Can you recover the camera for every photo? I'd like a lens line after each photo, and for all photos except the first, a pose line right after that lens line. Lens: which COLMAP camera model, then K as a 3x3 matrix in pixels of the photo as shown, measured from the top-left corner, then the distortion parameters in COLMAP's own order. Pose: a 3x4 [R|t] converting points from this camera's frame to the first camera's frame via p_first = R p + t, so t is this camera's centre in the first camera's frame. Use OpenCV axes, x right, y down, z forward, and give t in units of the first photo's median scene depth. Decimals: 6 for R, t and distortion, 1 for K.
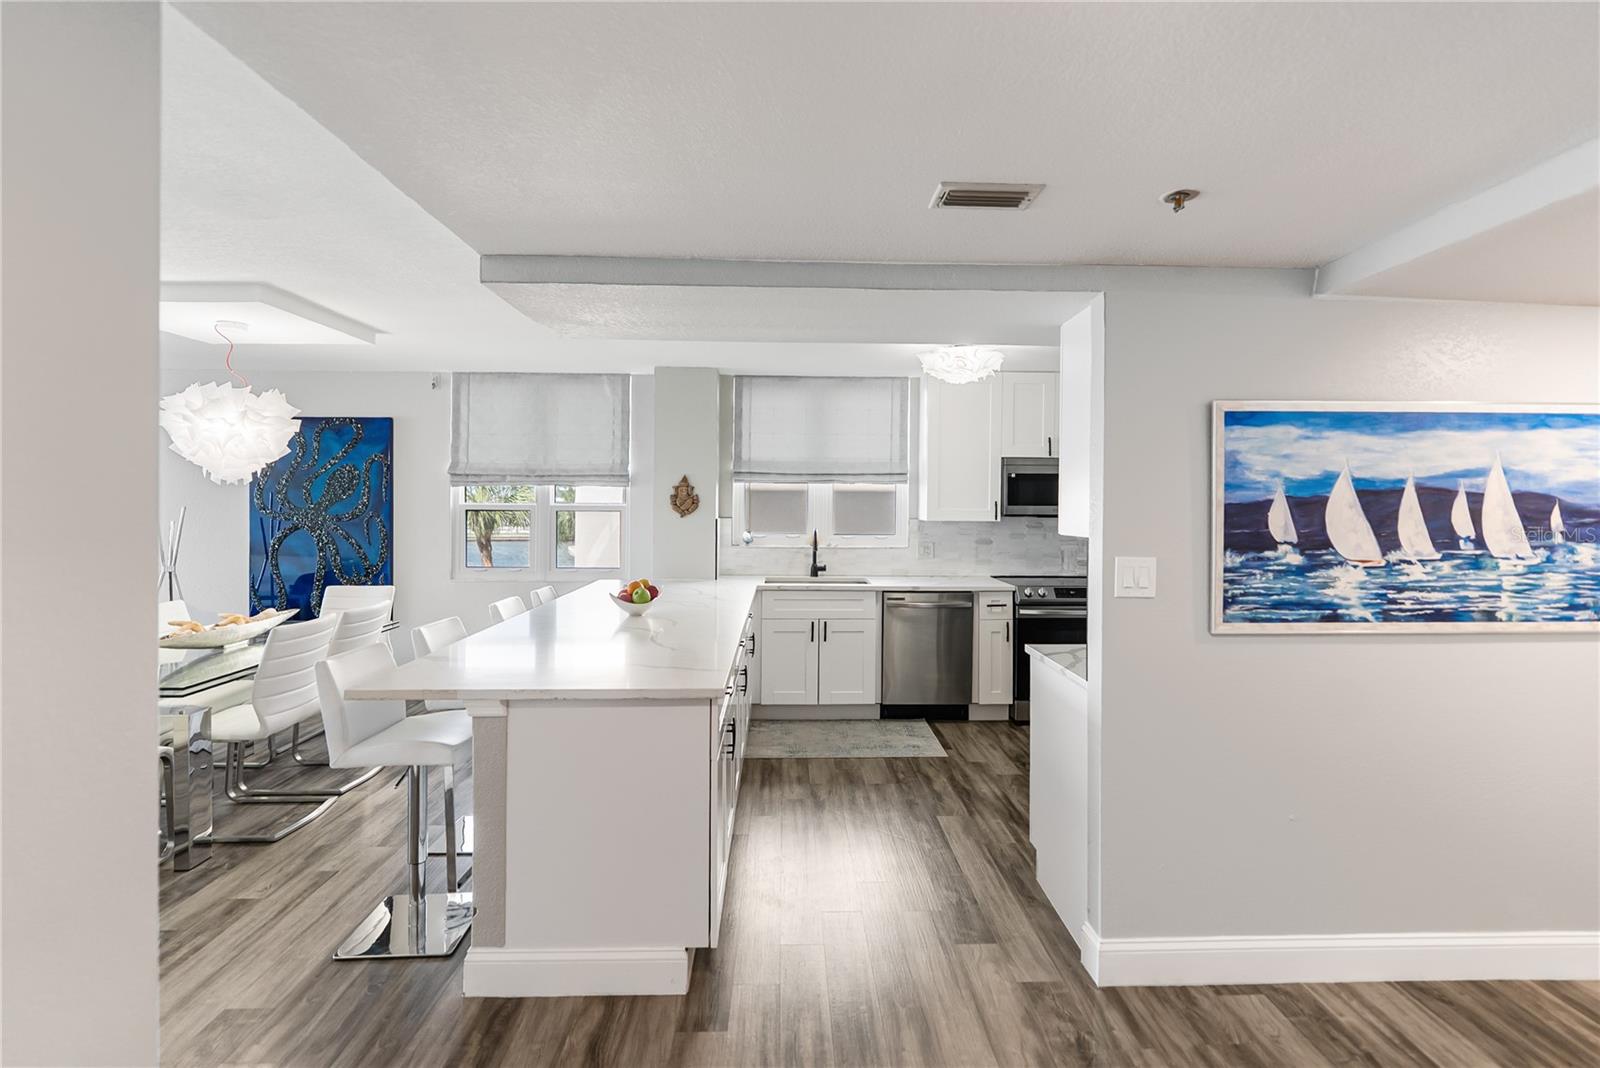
lens RADIAL K [[727.9, 0, 804.9], [0, 727.9, 500.8], [0, 0, 1]] dist [0.001655, 0.000498]
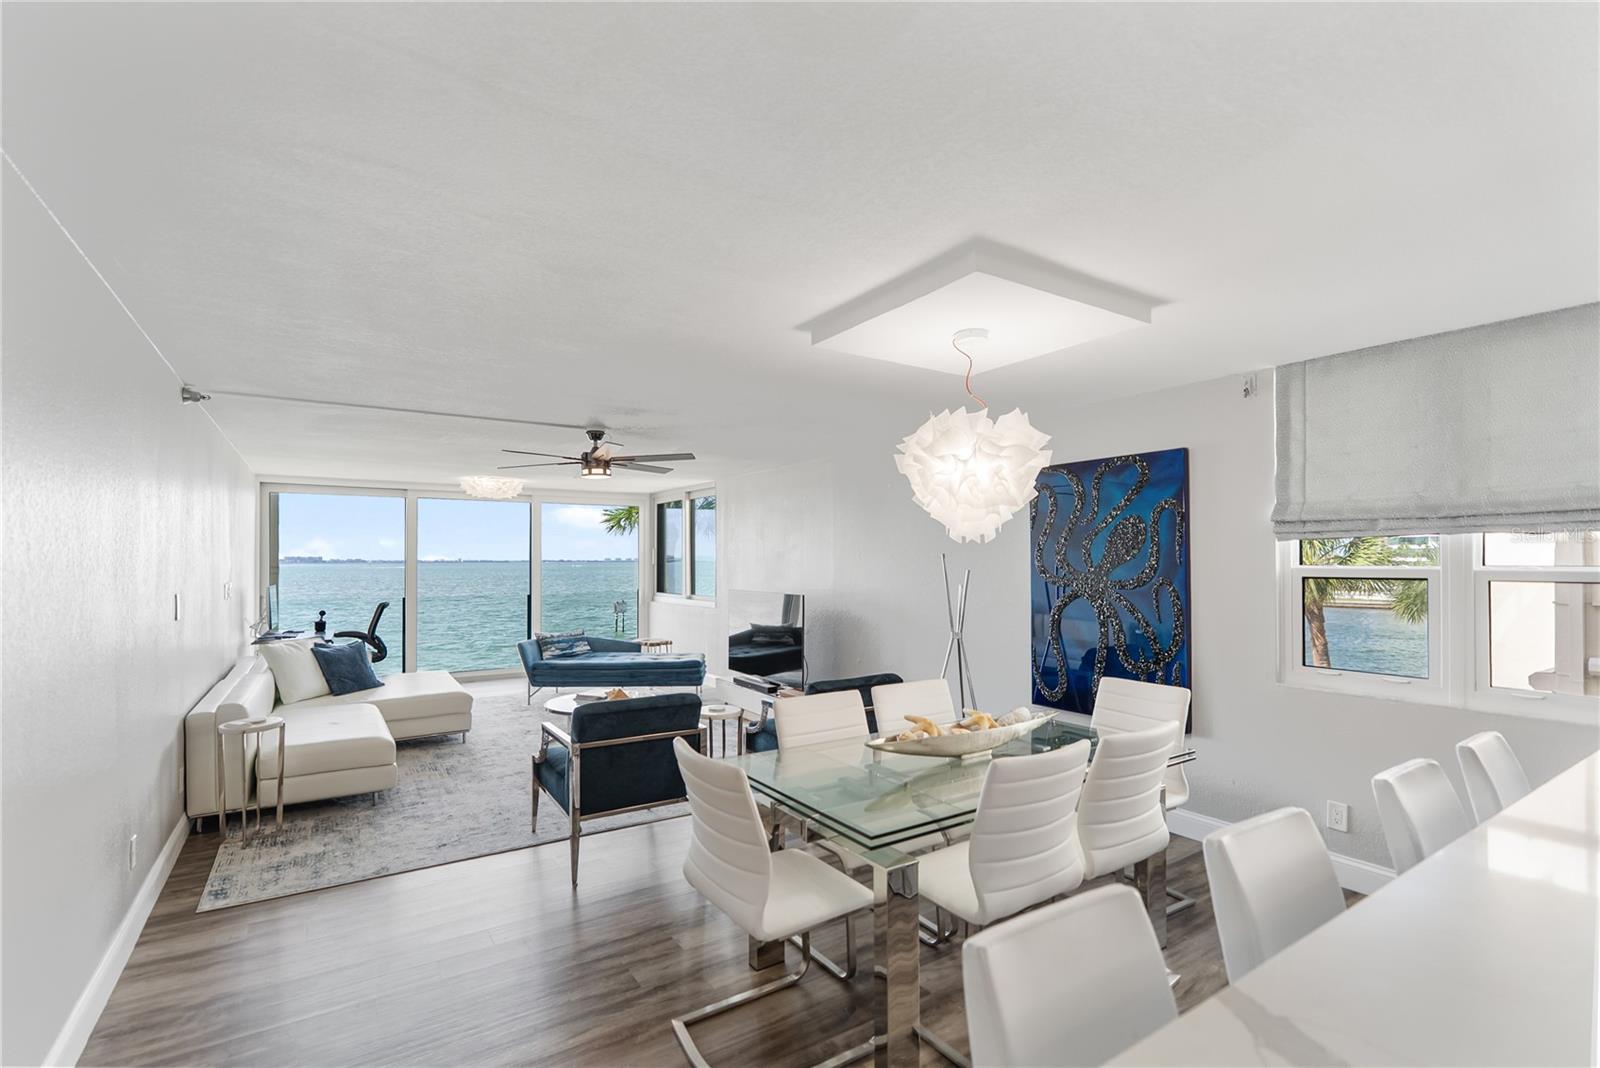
lens RADIAL K [[735.9, 0, 793.4], [0, 735.9, 549.0], [0, 0, 1]] dist [0.003097, 0.000453]
pose [[0.519391, -0.018473, -0.854337, -0.148258], [0.003505, 0.999804, -0.019487, -0.000771], [0.854529, 0.007127, 0.519354, 0.290026]]
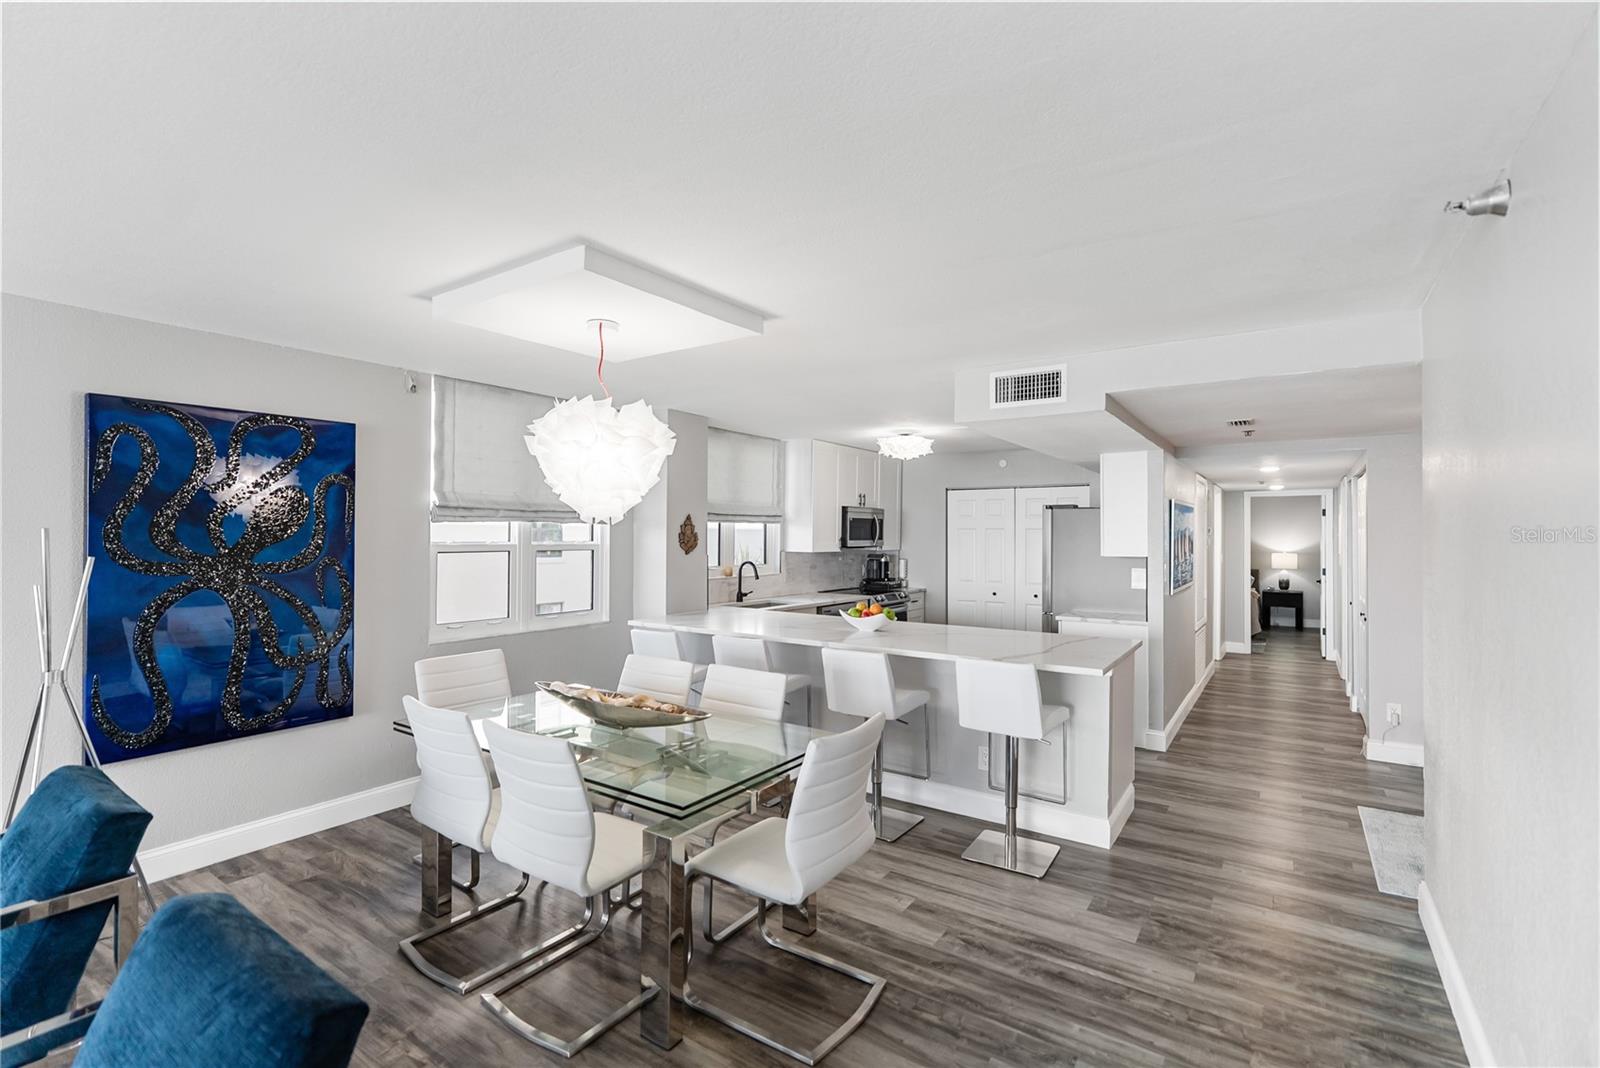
lens RADIAL K [[709.9, 0, 800.0], [0, 709.9, 534.0], [0, 0, 1]] dist [0.023530, 0.000089]
pose [[0.590481, -0.003600, 0.807044, -0.882220], [-0.001563, 0.999983, 0.005603, -0.012687], [-0.807050, -0.004570, 0.590465, 0.250899]]
